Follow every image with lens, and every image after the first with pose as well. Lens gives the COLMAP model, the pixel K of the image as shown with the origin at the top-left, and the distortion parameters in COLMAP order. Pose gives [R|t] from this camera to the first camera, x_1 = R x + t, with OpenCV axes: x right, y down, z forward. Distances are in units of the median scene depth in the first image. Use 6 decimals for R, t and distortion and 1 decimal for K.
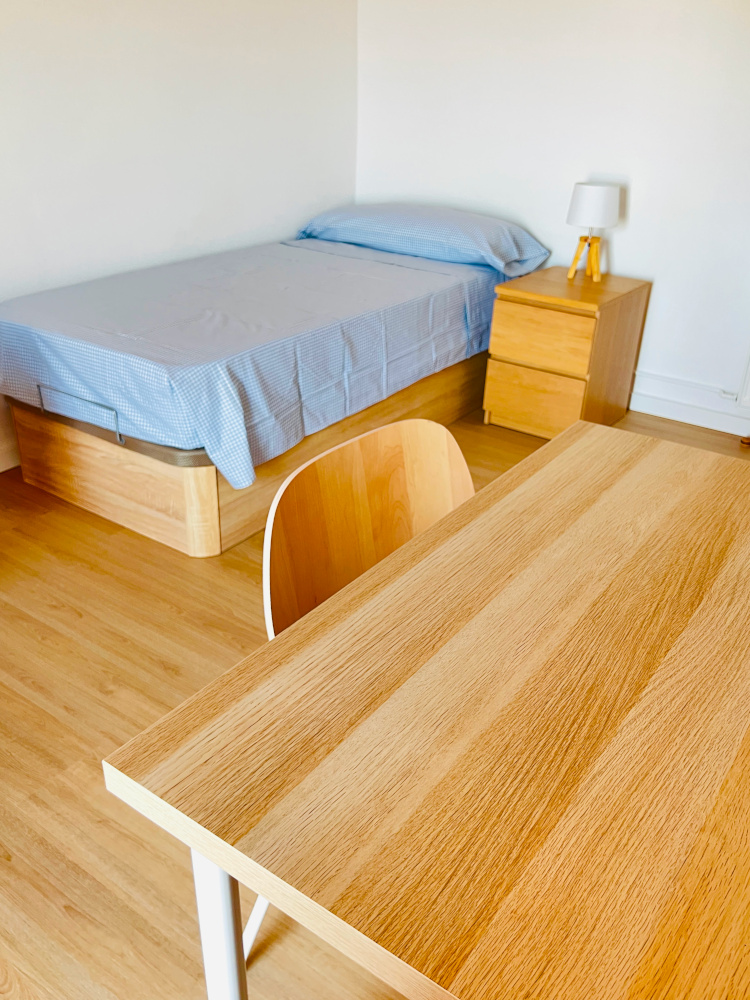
lens RADIAL K [[861.5, 0, 381.2], [0, 861.5, 500.5], [0, 0, 1]] dist [0.061804, -0.030121]
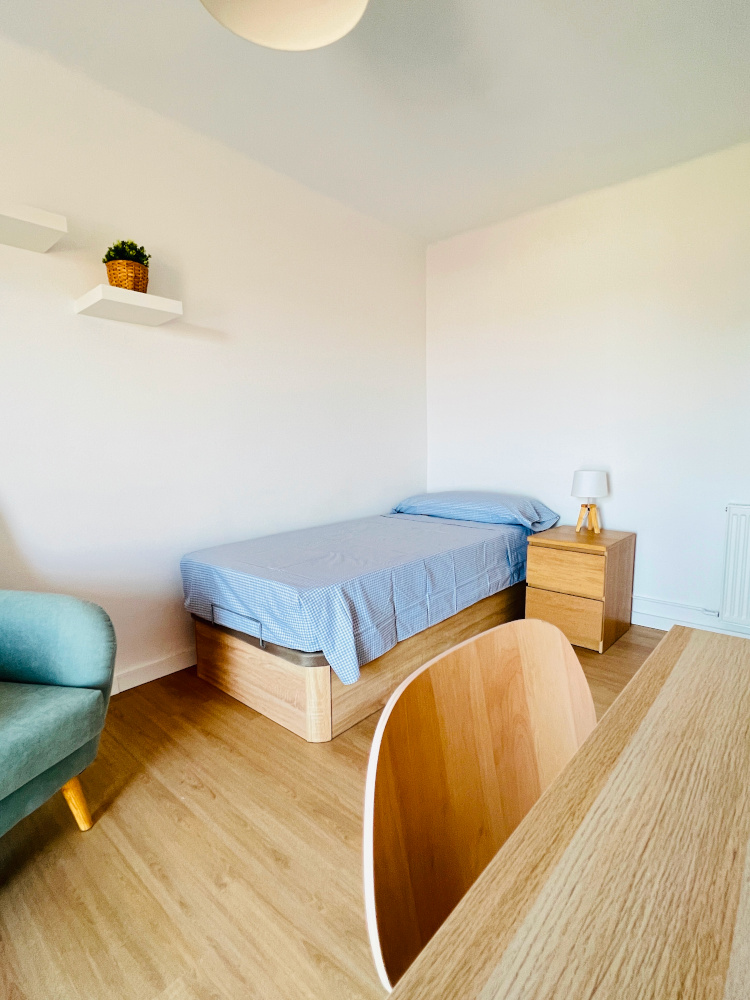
lens RADIAL K [[498.6, 0, 376.1], [0, 498.6, 497.8], [0, 0, 1]] dist [-0.002026, -0.002118]
pose [[0.993007, -0.030118, -0.114151, -0.024115], [-0.012144, 0.935723, -0.352526, -0.010206], [0.117431, 0.351447, 0.928814, 0.176409]]
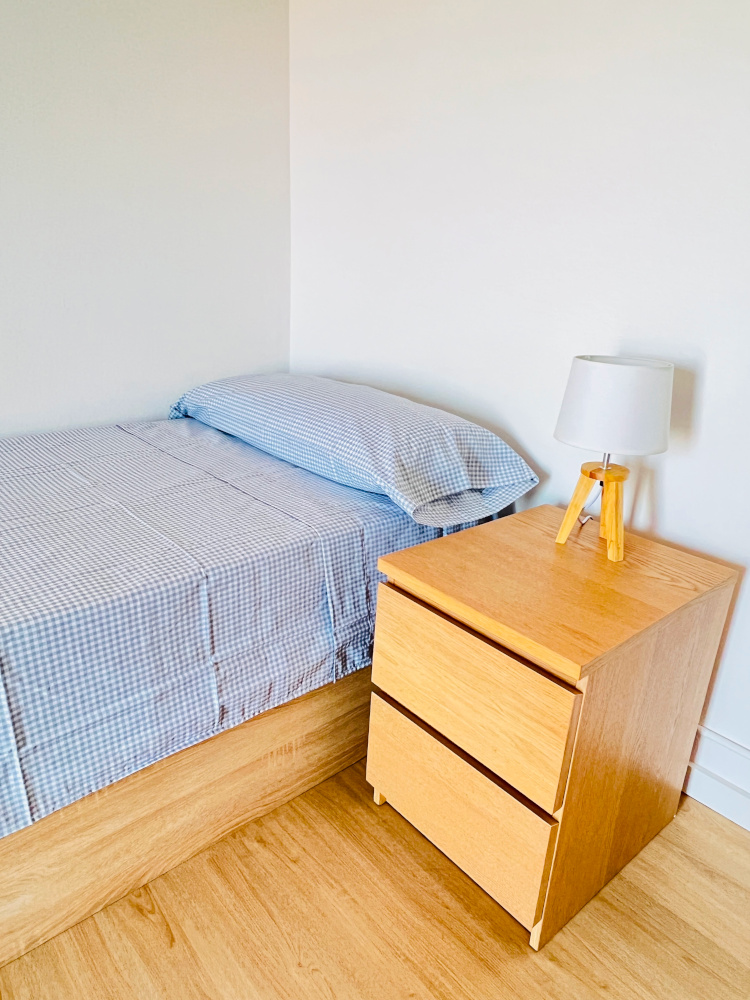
lens RADIAL K [[675.0, 0, 371.4], [0, 675.0, 505.0], [0, 0, 1]] dist [0.011624, 0.001488]
pose [[0.972585, 0.091462, -0.213805, 0.214176], [-0.117917, 0.986409, -0.114427, -0.245305], [0.200434, 0.136502, 0.970151, 0.674649]]
